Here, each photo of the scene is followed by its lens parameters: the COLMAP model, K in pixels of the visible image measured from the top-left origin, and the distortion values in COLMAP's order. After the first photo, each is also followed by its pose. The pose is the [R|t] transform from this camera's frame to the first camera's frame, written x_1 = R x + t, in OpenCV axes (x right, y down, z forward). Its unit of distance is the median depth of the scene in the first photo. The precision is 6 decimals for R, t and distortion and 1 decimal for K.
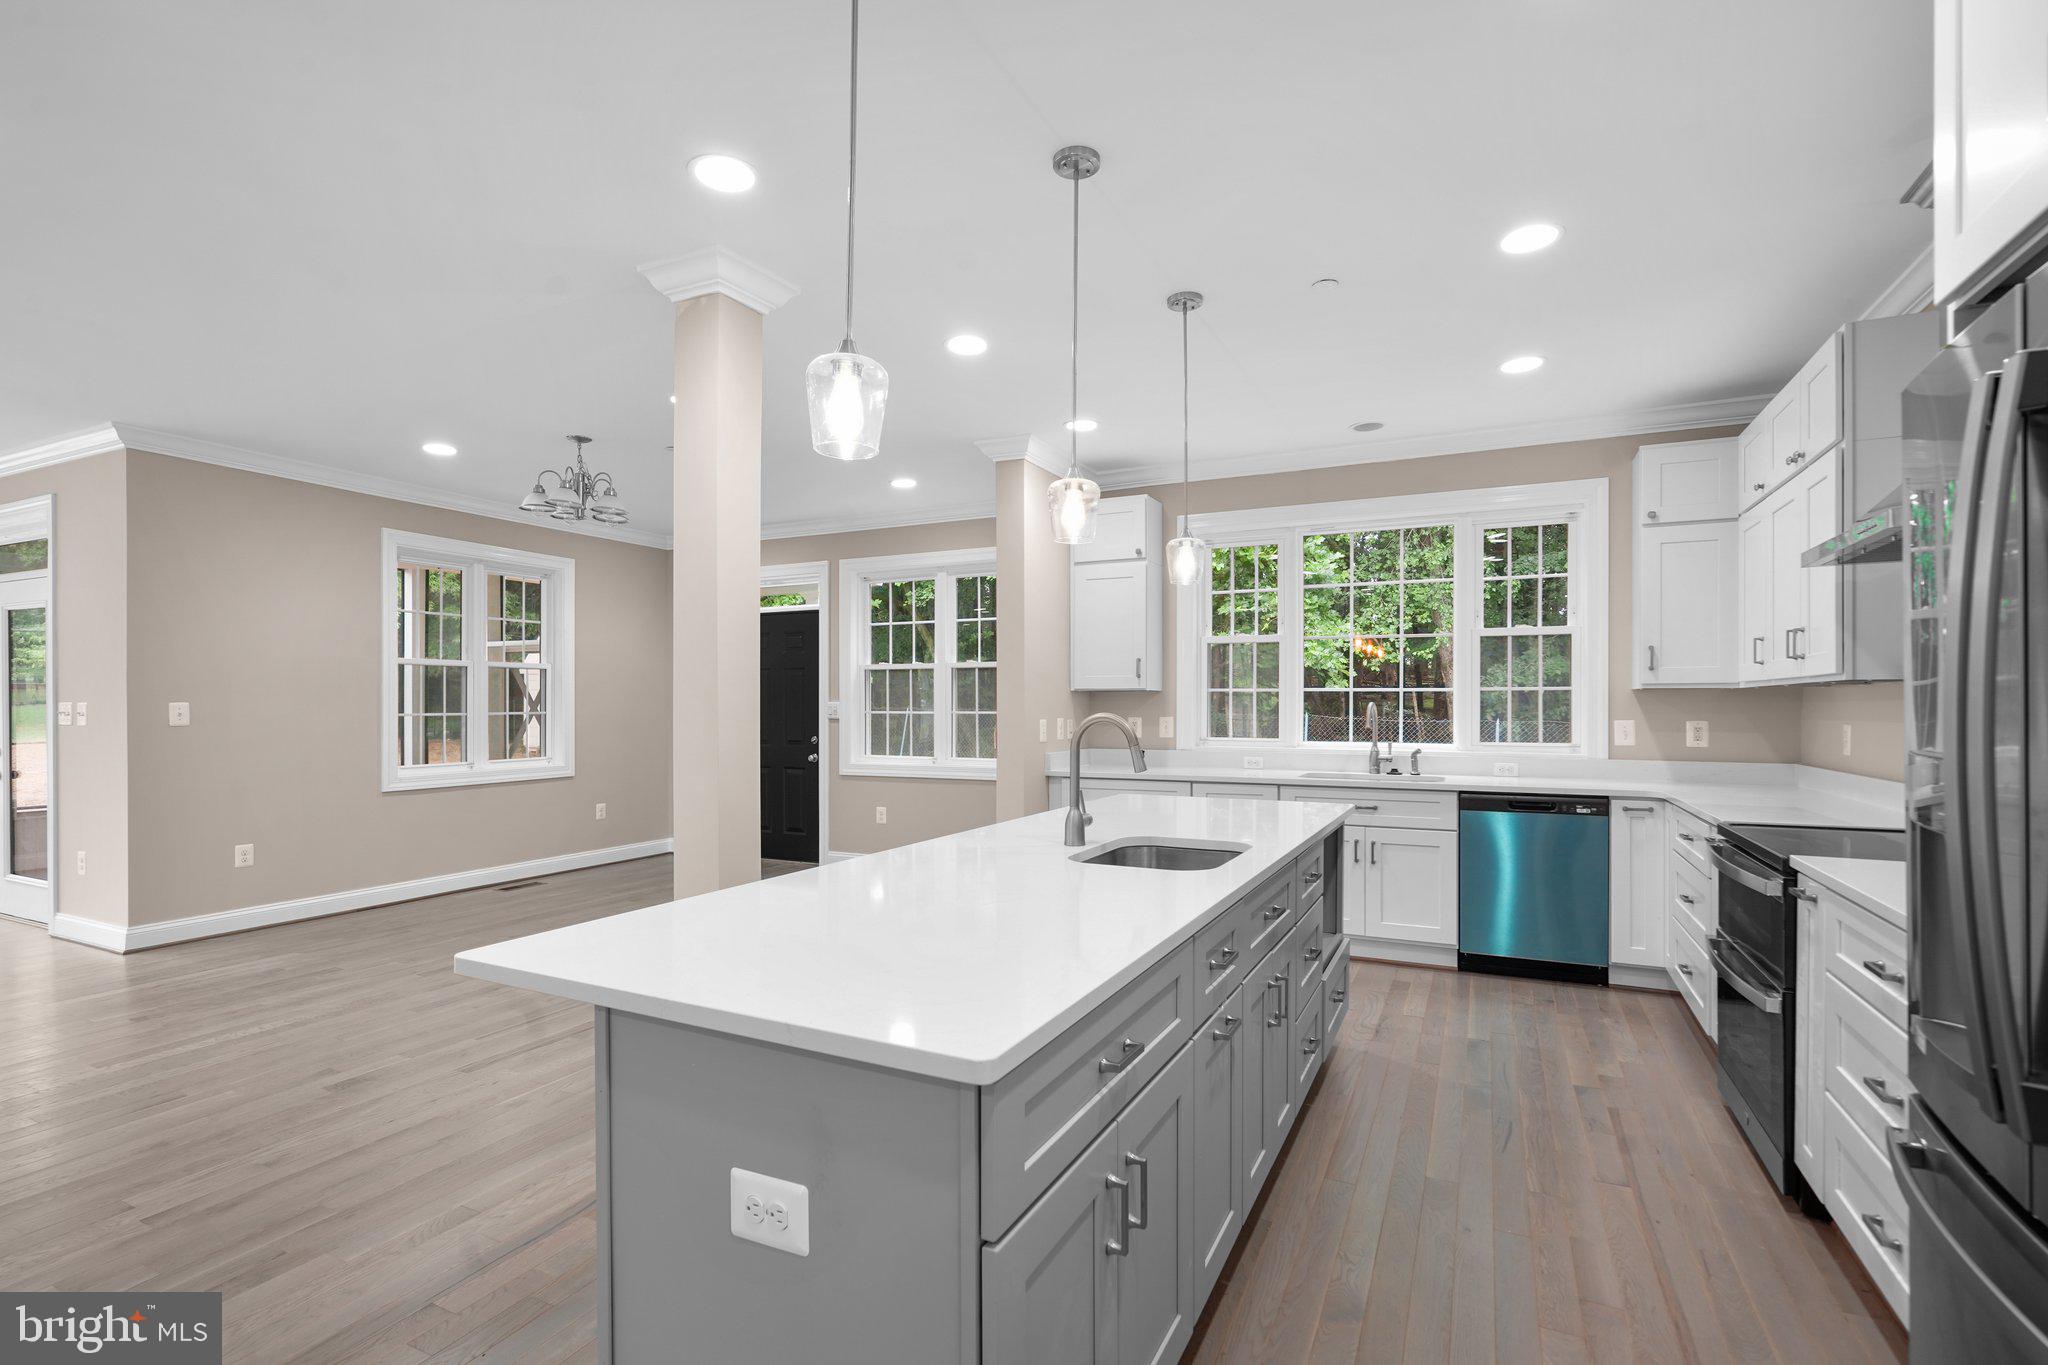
lens RADIAL K [[964.0, 0, 1014.4], [0, 964.0, 695.5], [0, 0, 1]] dist [-0.001811, 0.000323]
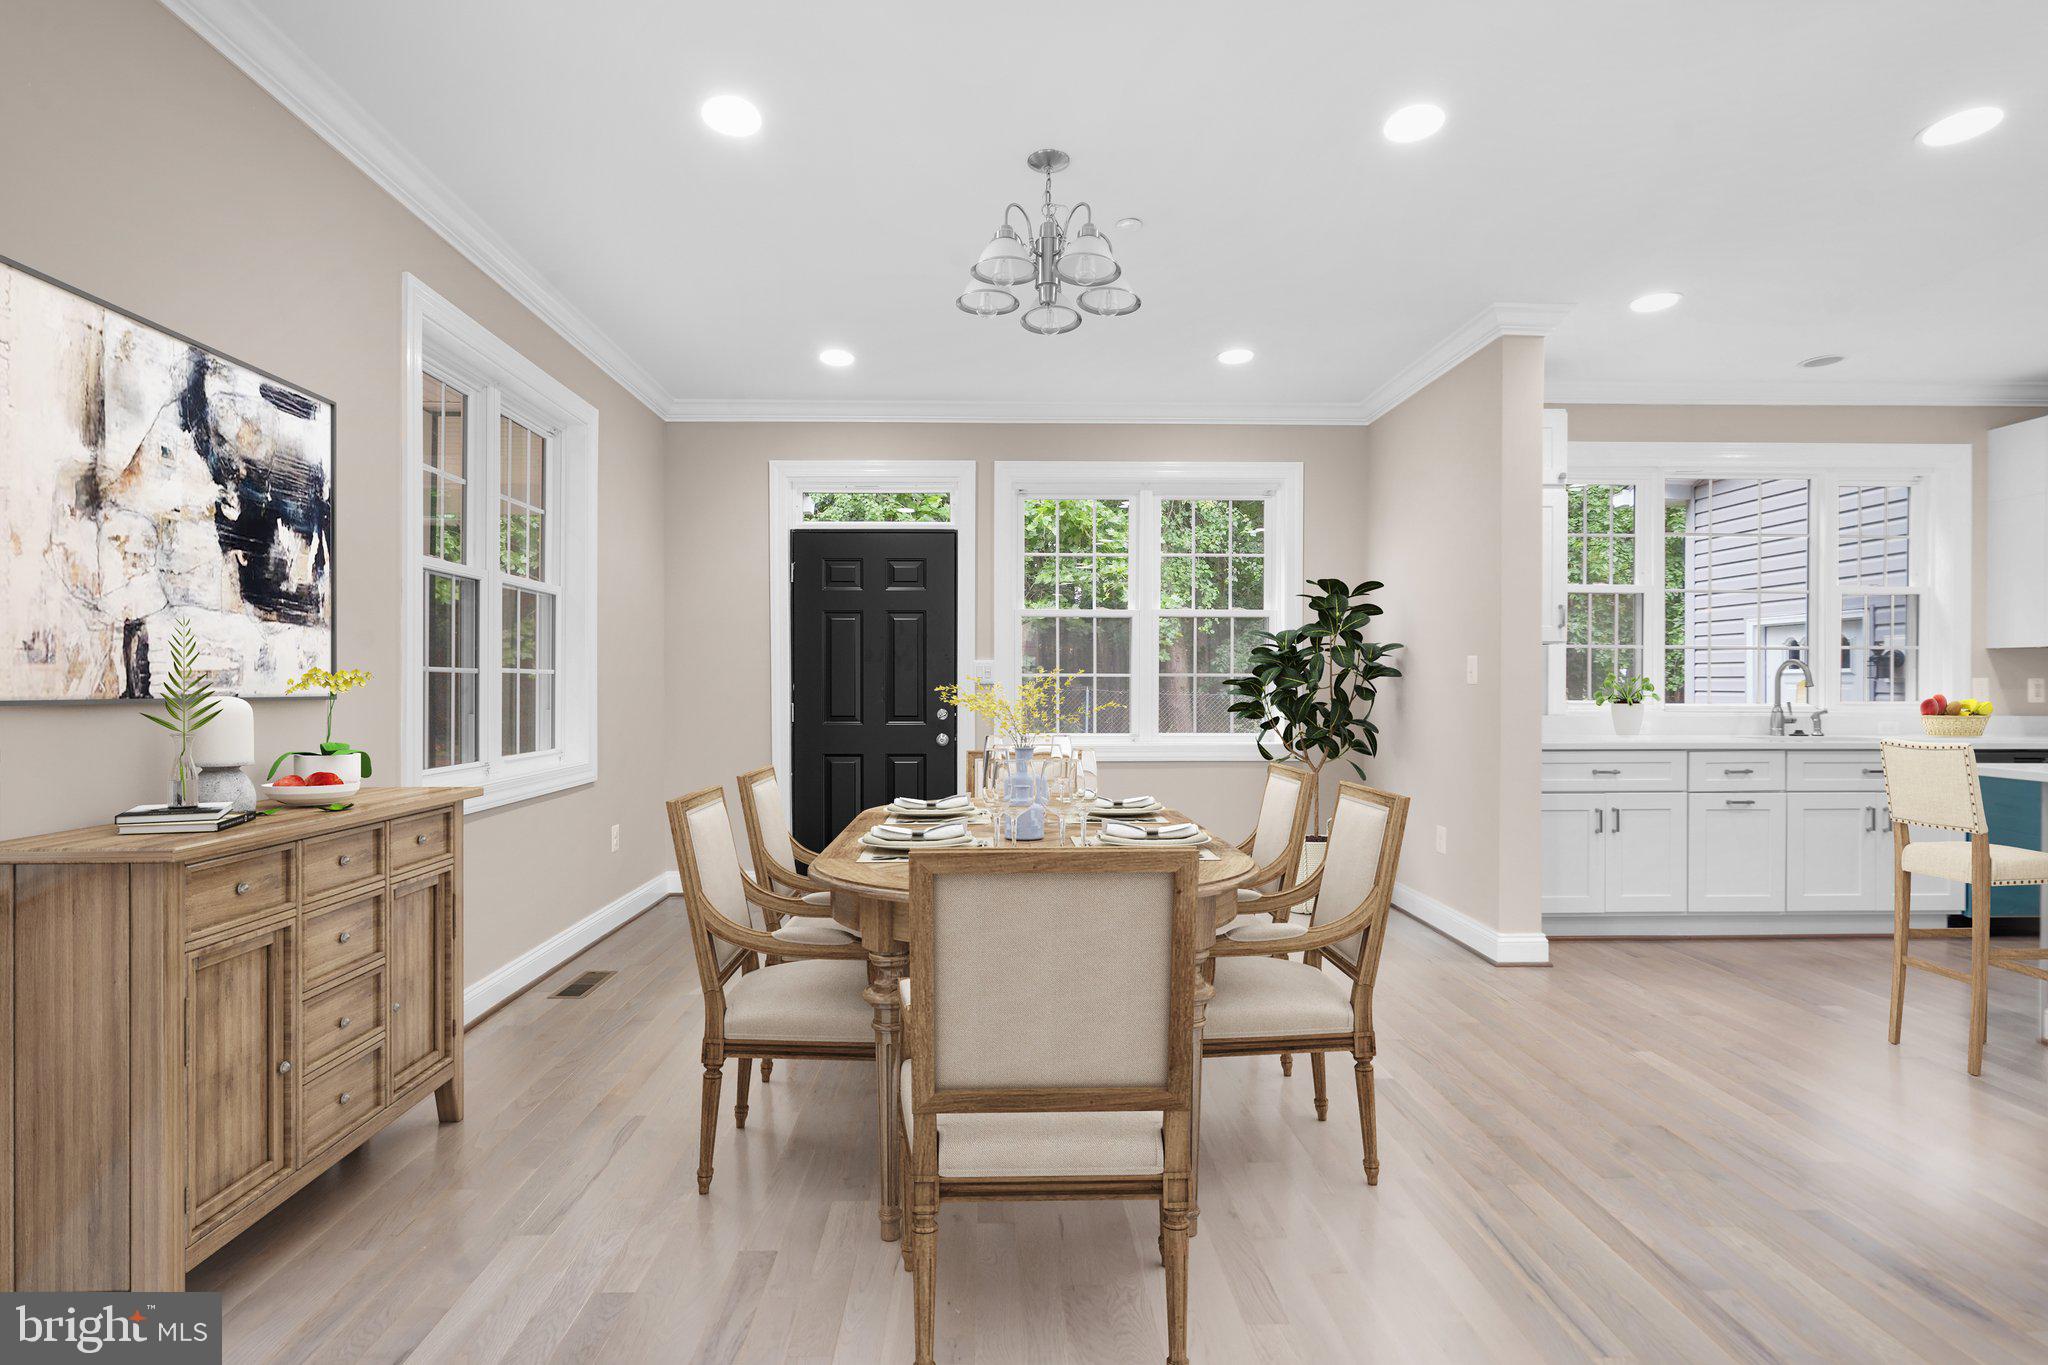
lens RADIAL K [[964.0, 0, 1020.7], [0, 964.0, 683.6], [0, 0, 1]] dist [-0.001811, 0.000323]
pose [[0.886934, 0.001224, 0.461894, -0.508649], [-0.004432, 0.999973, 0.005861, 0.020103], [-0.461875, -0.007246, 0.886916, 0.366888]]
